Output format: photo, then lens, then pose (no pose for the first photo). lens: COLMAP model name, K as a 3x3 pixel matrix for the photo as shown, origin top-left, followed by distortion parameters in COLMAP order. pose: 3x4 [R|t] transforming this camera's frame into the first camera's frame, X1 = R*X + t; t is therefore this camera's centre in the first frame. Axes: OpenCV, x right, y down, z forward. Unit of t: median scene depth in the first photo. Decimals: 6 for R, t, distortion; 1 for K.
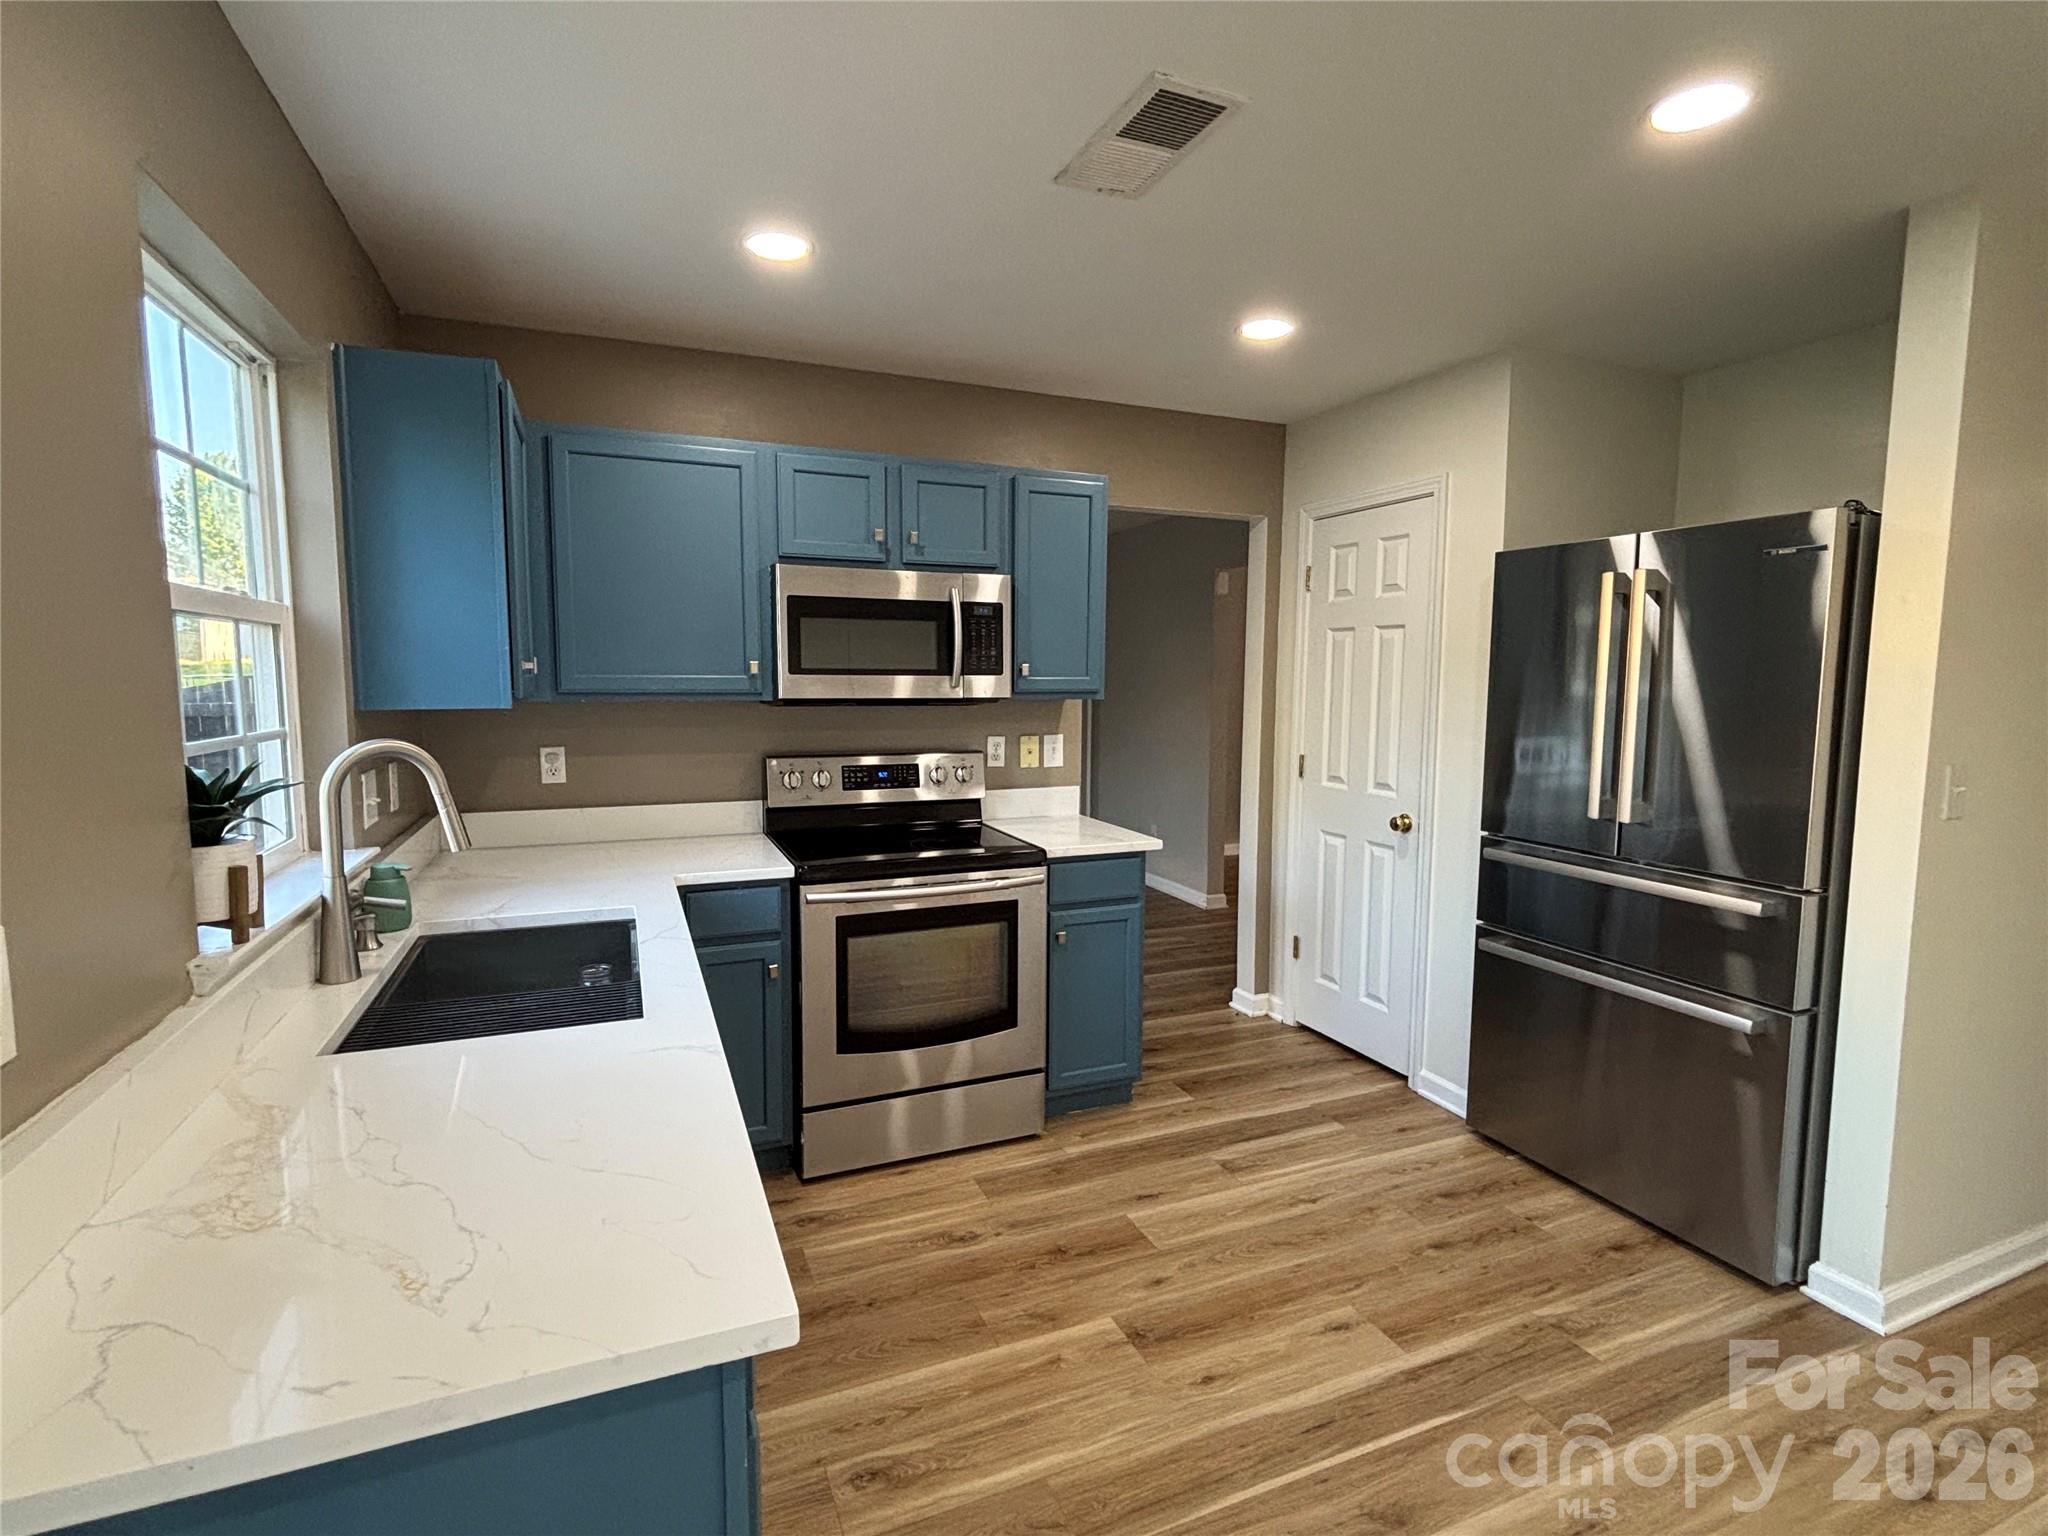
lens RADIAL K [[972.5, 0, 1019.4], [0, 972.5, 770.7], [0, 0, 1]] dist [-0.000325, -0.004395]
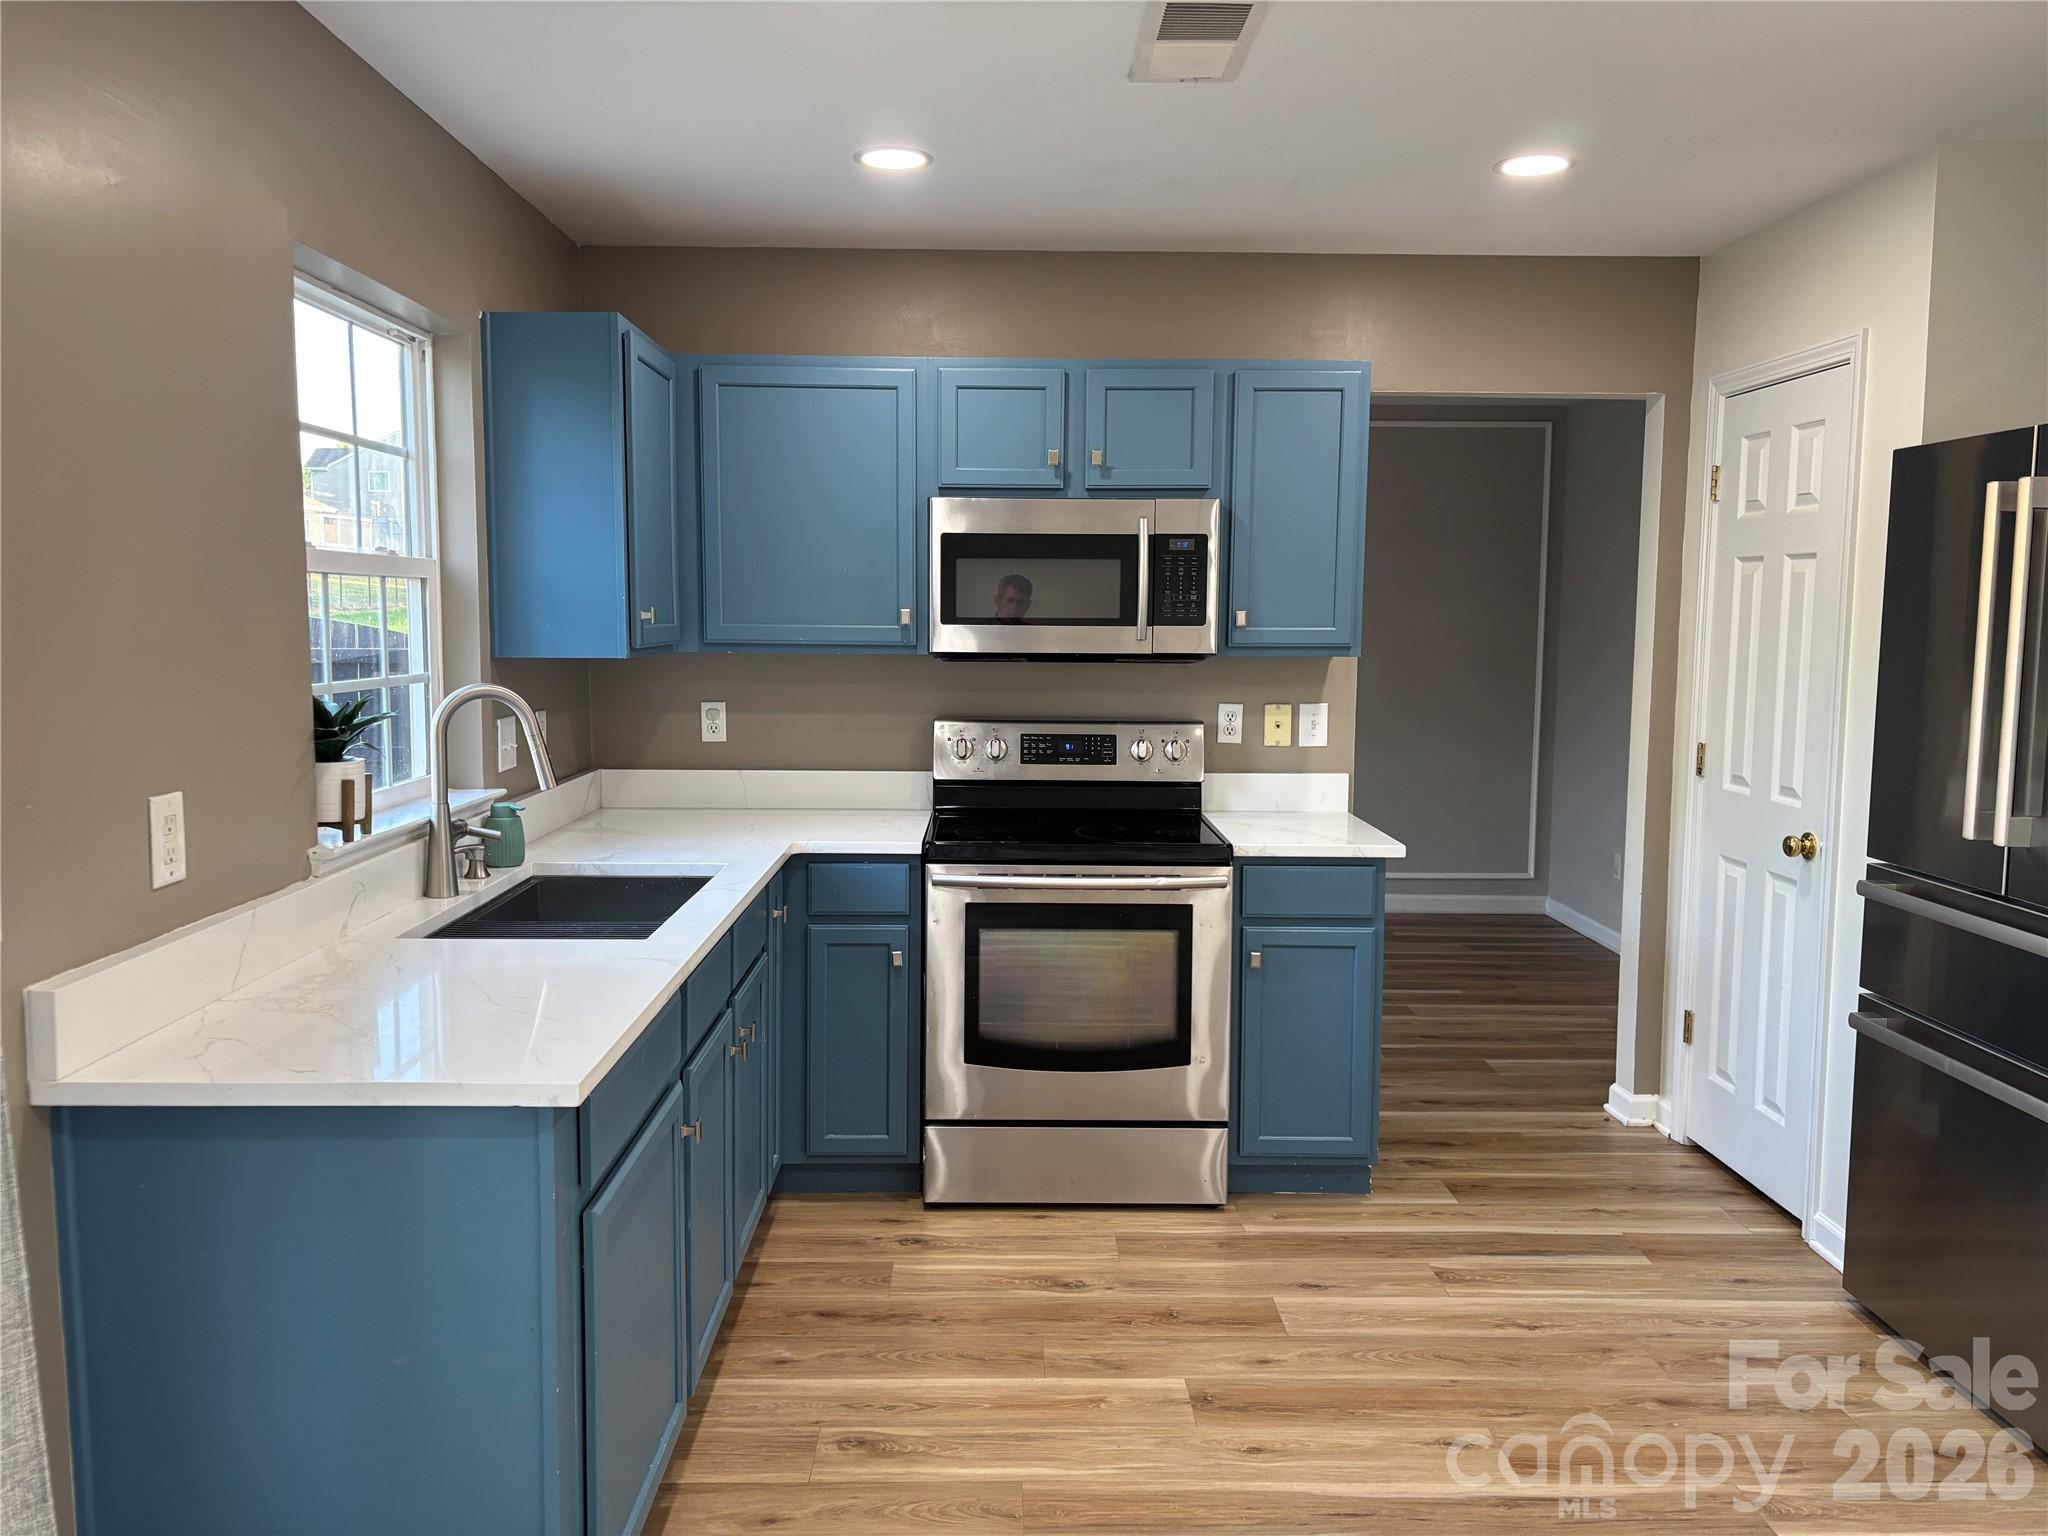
lens RADIAL K [[1540.0, 0, 1019.7], [0, 1540.0, 767.9], [0, 0, 1]] dist [0.027705, -0.003941]
pose [[0.928369, 0.040230, -0.369476, 0.332492], [-0.039811, 0.999169, 0.008761, 0.014028], [0.369522, 0.006576, 0.929199, -0.242536]]
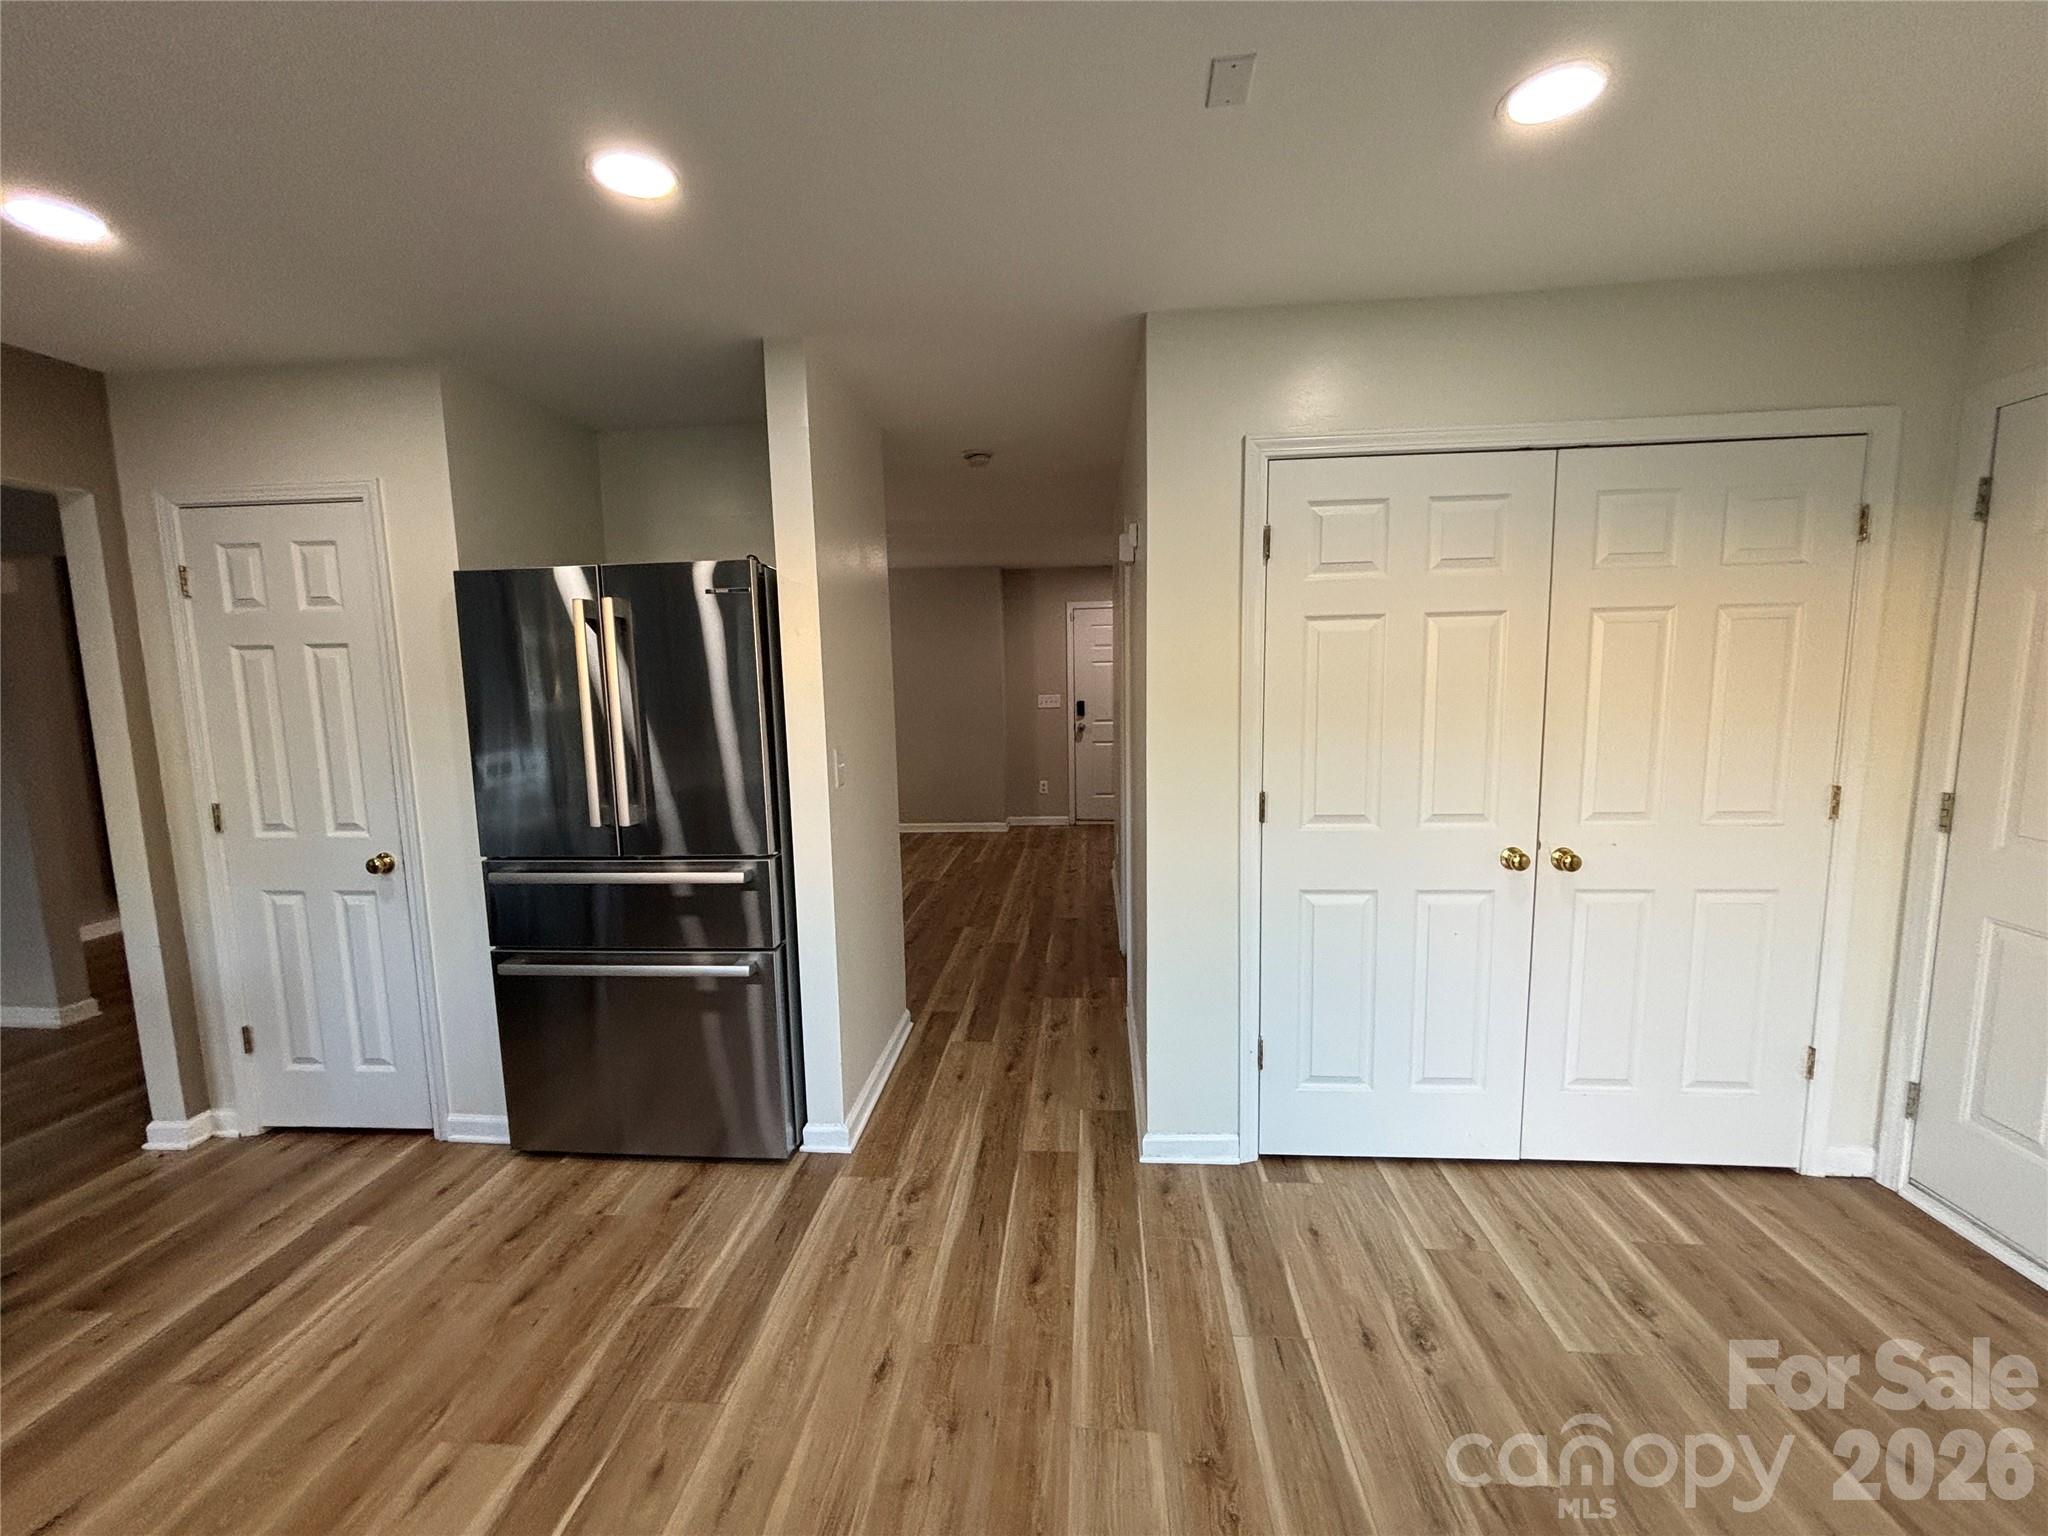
lens RADIAL K [[832.0, 0, 1012.1], [0, 832.0, 772.3], [0, 0, 1]] dist [0.005246, 0.000618]
pose [[0.469313, -0.118183, 0.875087, 0.000303], [0.114274, 0.990798, 0.072524, -0.022848], [-0.875606, 0.065963, 0.478500, 0.128833]]
